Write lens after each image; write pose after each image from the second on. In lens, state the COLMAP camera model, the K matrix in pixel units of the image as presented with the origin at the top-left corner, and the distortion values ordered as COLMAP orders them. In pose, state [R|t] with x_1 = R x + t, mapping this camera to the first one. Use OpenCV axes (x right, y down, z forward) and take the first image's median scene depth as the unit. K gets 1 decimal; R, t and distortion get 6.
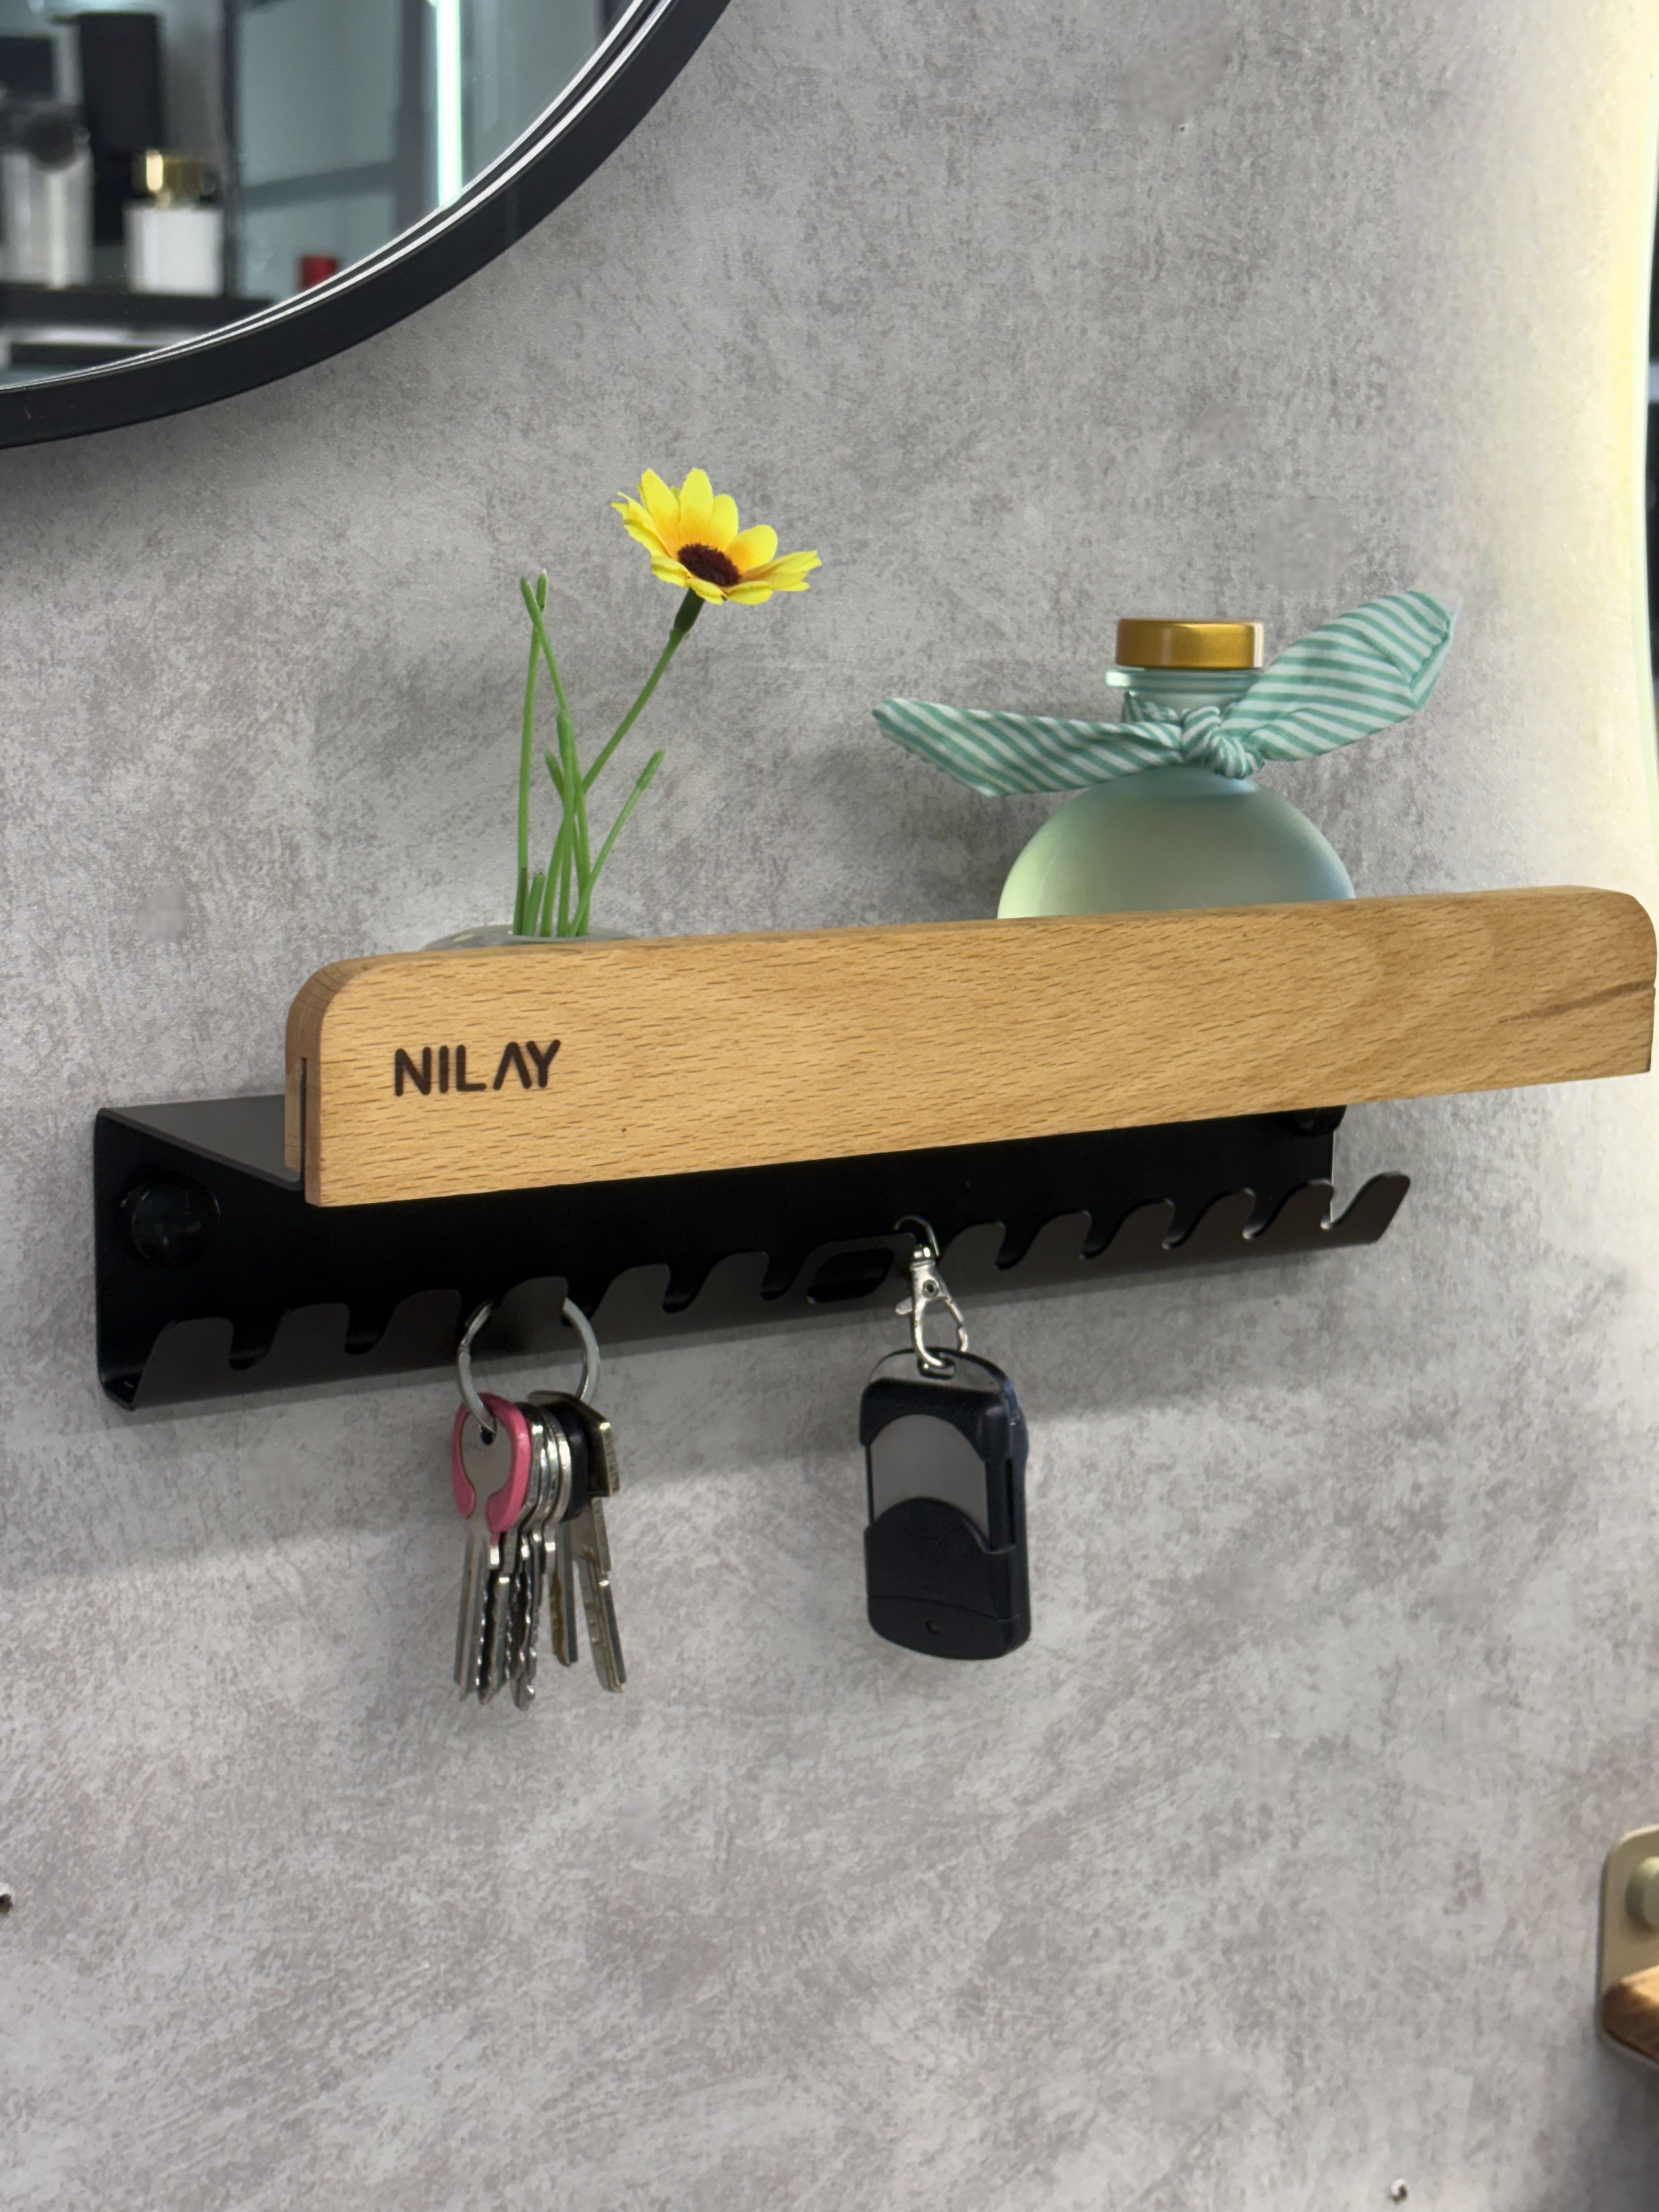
lens RADIAL K [[3434.8, 0, 881.1], [0, 3434.8, 1128.2], [0, 0, 1]] dist [0.063076, 0.000000]
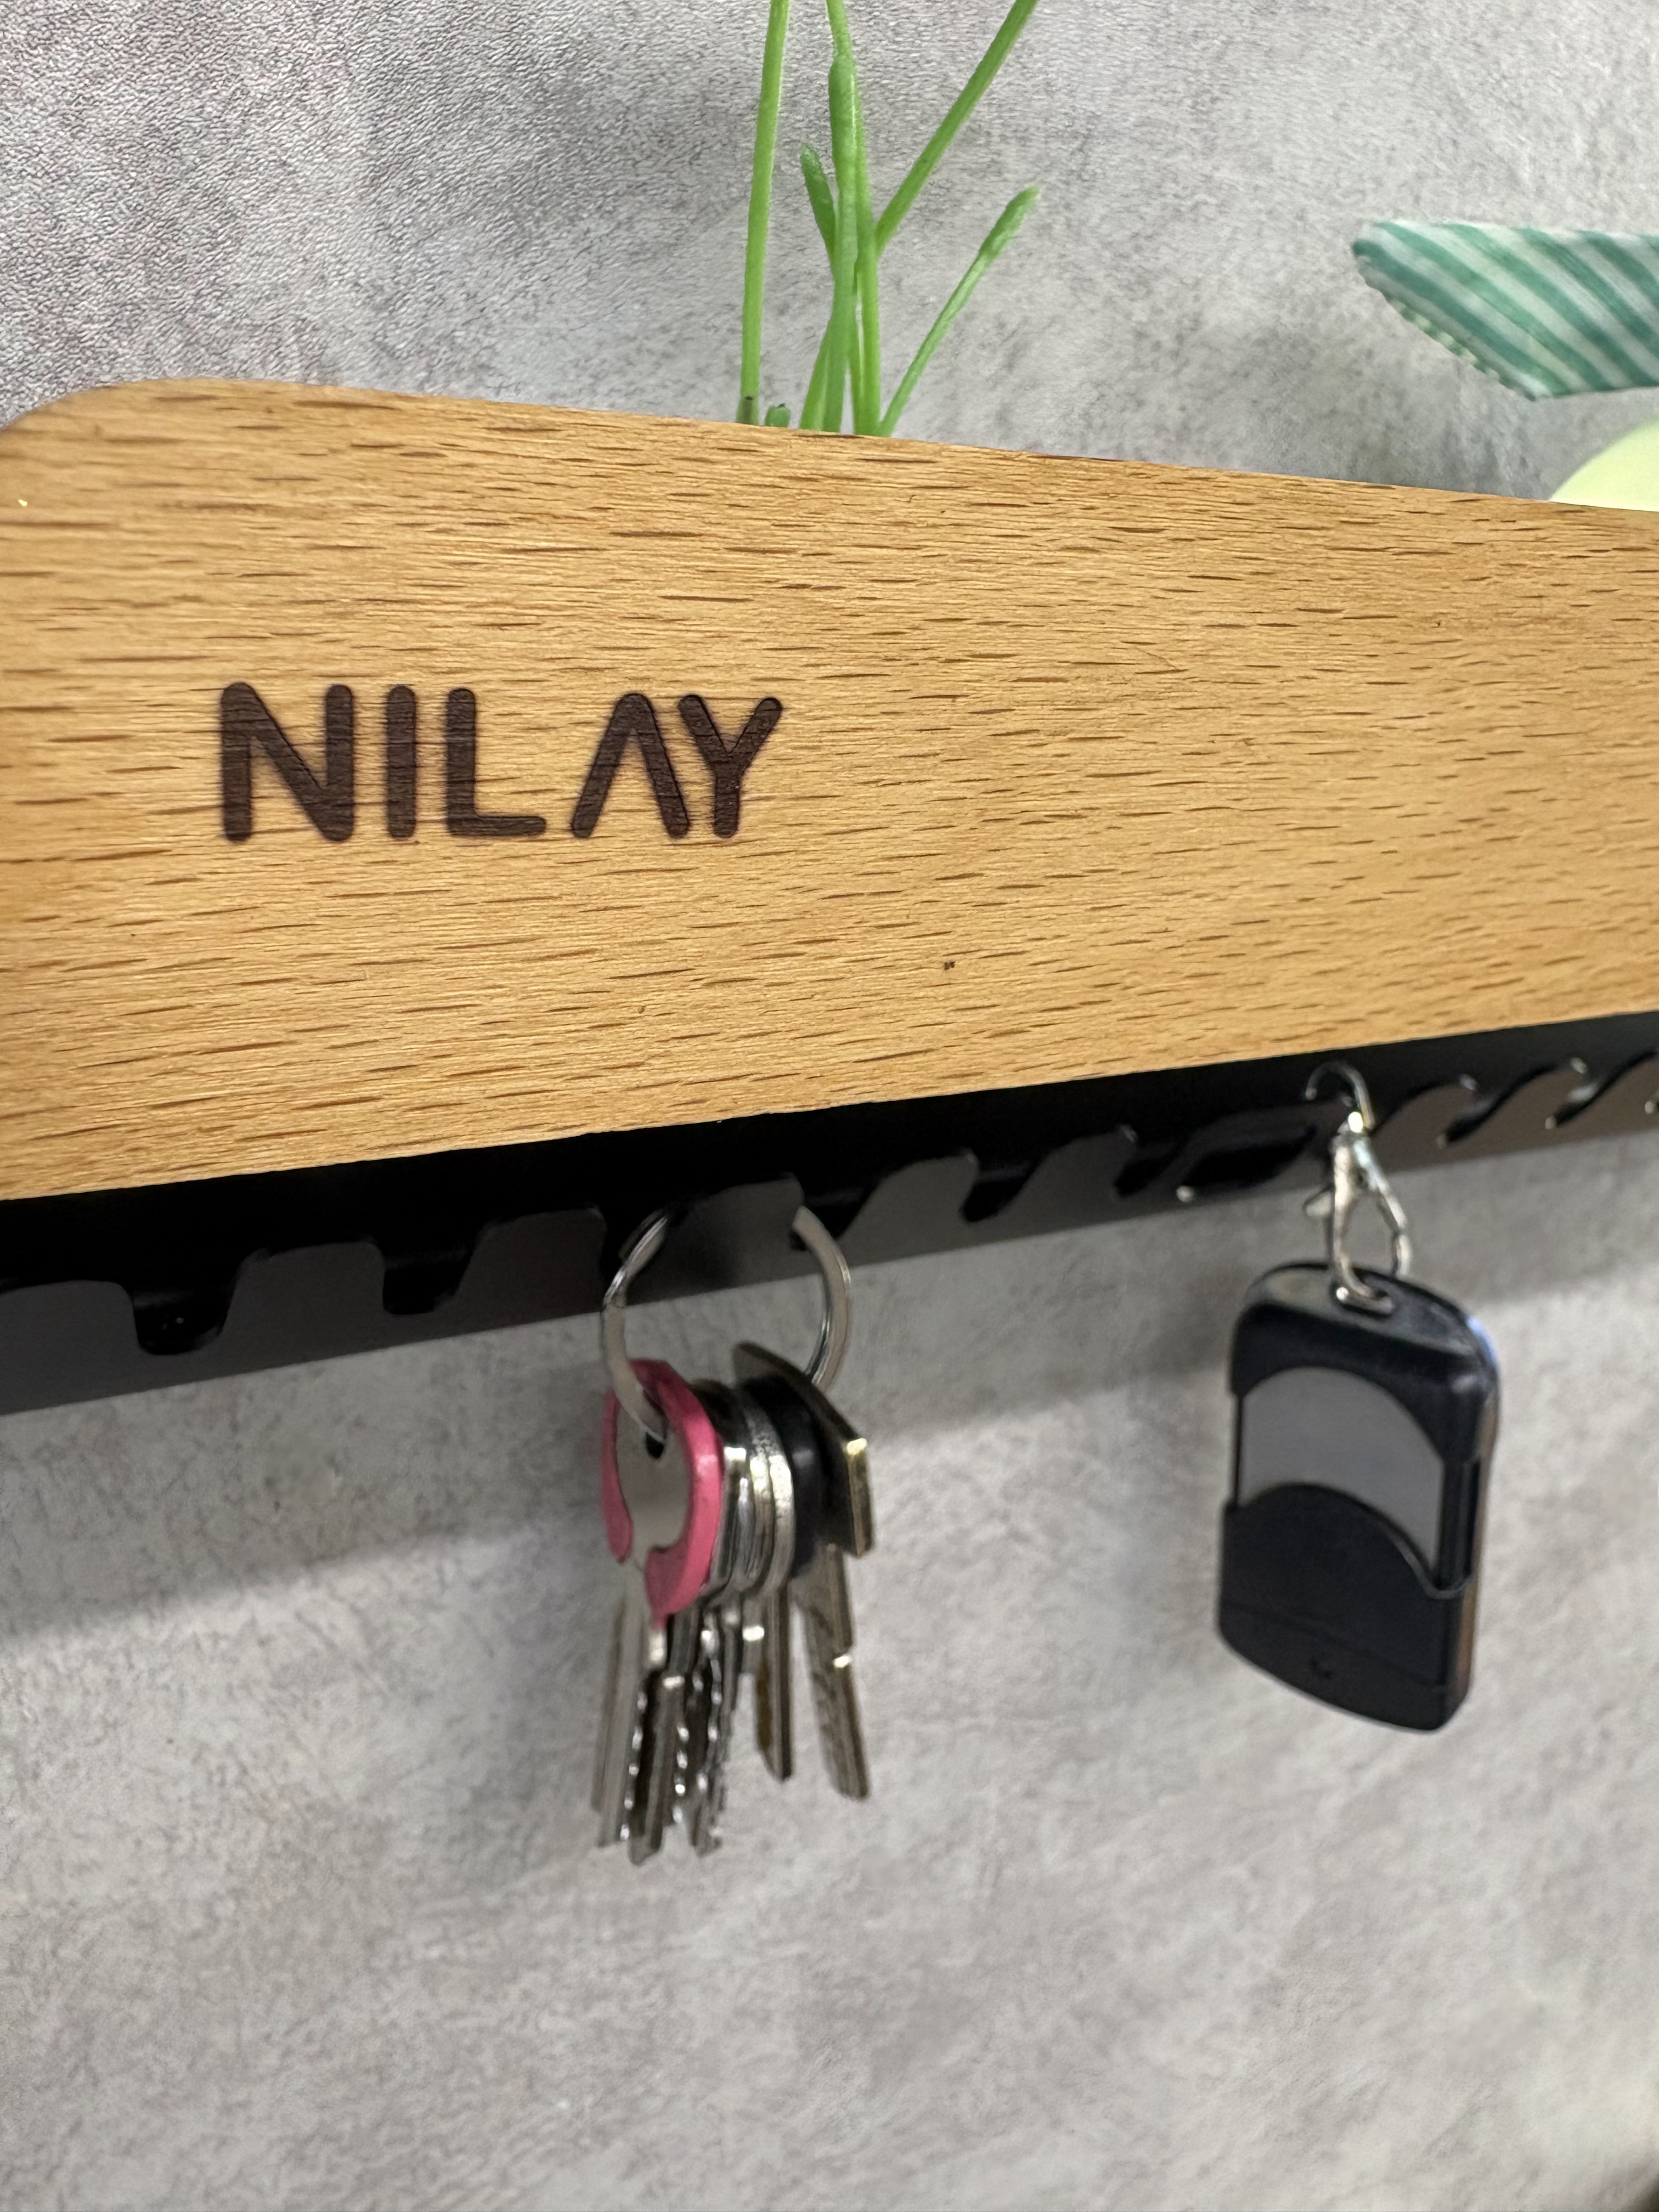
lens RADIAL K [[1717.7, 0, 830.8], [0, 1717.7, 1007.9], [0, 0, 1]] dist [-0.025422, 0.026796]
pose [[0.994150, 0.054771, -0.093088, -0.058422], [-0.047200, 0.995541, 0.081673, -0.007681], [0.097146, -0.076801, 0.992302, 0.680946]]
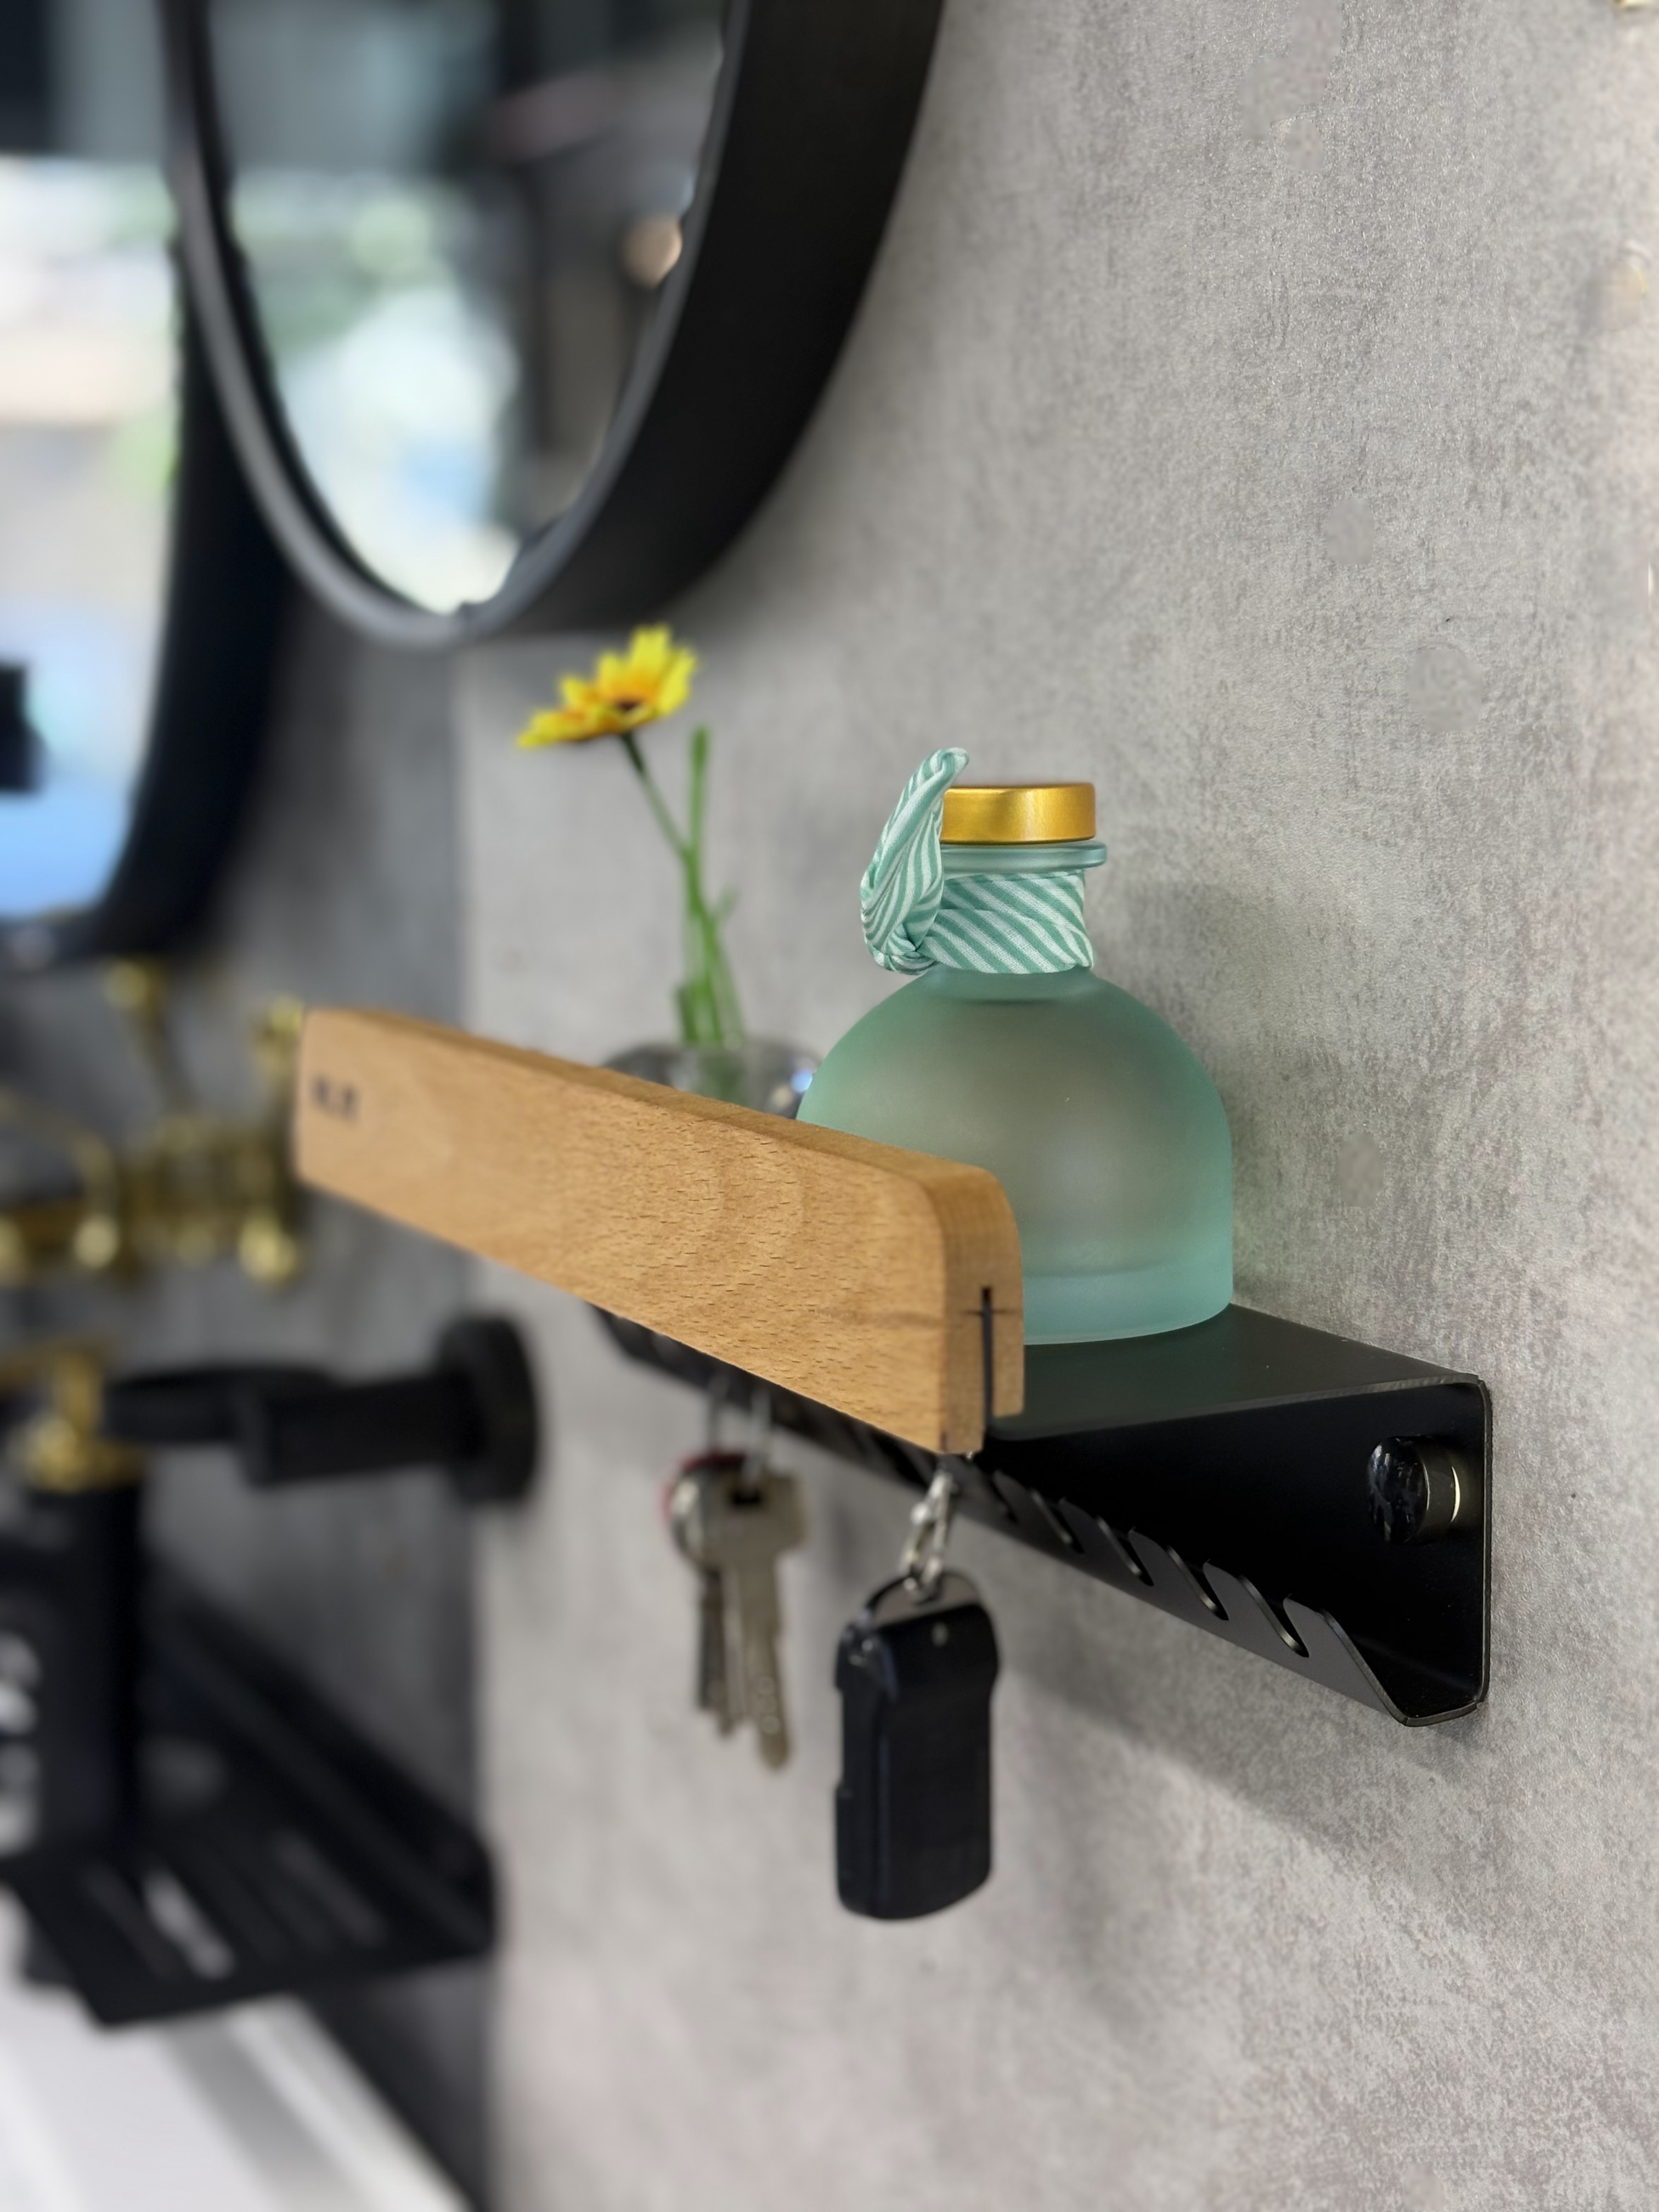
lens RADIAL K [[3434.8, 0, 778.4], [0, 3434.8, 1110.7], [0, 0, 1]] dist [0.063076, 0.000000]
pose [[-0.157630, 0.110942, -0.981246, 0.918454], [-0.162066, 0.977289, 0.136530, -0.176175], [0.974108, 0.180548, -0.136070, 1.084606]]
